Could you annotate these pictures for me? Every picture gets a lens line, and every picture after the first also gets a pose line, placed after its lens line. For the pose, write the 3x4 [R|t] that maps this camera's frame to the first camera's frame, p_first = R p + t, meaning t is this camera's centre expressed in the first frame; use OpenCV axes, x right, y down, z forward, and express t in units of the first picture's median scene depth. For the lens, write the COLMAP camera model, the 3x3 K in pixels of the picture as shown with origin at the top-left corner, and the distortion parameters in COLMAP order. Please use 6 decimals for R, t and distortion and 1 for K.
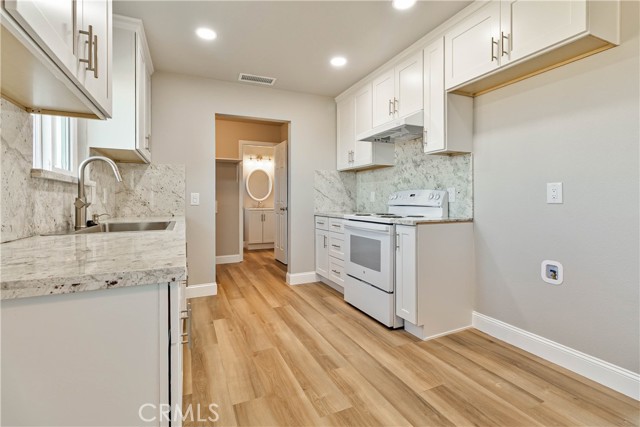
lens RADIAL K [[294.8, 0, 319.6], [0, 294.8, 200.2], [0, 0, 1]] dist [-0.000706, 0.000217]
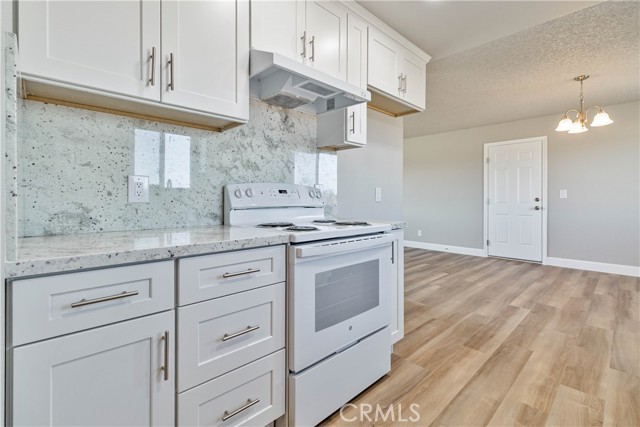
lens RADIAL K [[294.8, 0, 319.6], [0, 294.8, 200.2], [0, 0, 1]] dist [-0.000706, 0.000217]
pose [[-0.331534, 0.001771, 0.943441, -0.478192], [-0.000987, 0.999997, -0.002224, 0.005489], [-0.943443, -0.001669, -0.331532, 1.671096]]
